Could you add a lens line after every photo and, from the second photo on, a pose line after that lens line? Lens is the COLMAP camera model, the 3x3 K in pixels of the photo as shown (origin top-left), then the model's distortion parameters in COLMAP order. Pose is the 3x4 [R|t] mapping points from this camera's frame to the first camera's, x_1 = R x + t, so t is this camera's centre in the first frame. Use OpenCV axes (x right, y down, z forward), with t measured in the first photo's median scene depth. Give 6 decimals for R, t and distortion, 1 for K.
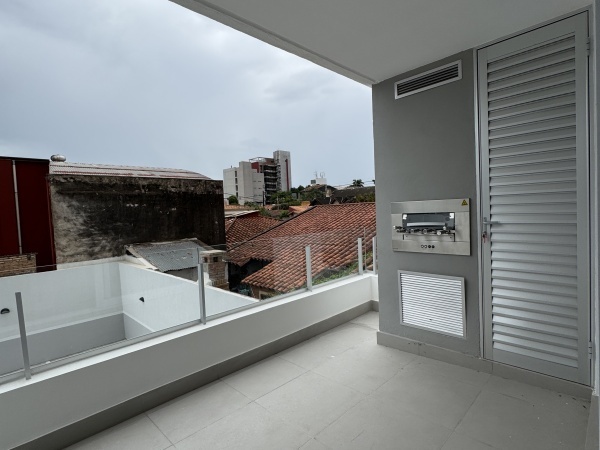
lens RADIAL K [[323.5, 0, 298.6], [0, 323.5, 224.9], [0, 0, 1]] dist [0.005478, 0.002747]
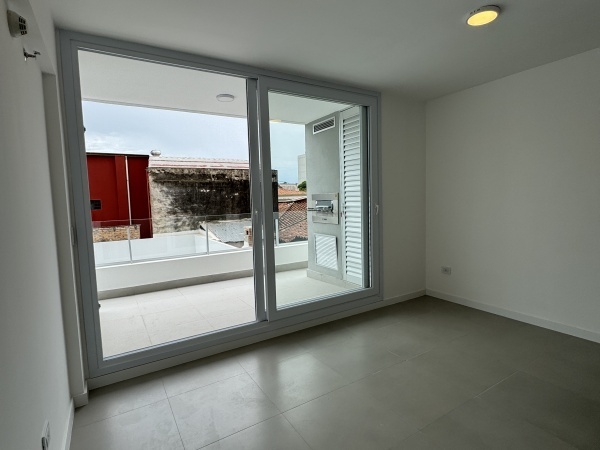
lens RADIAL K [[323.5, 0, 301.3], [0, 323.5, 225.1], [0, 0, 1]] dist [0.005478, 0.002747]
pose [[0.974164, 0.035004, -0.223111, 0.154595], [-0.024700, 0.998503, 0.048810, 0.003405], [0.224486, -0.042038, 0.973570, -0.172993]]
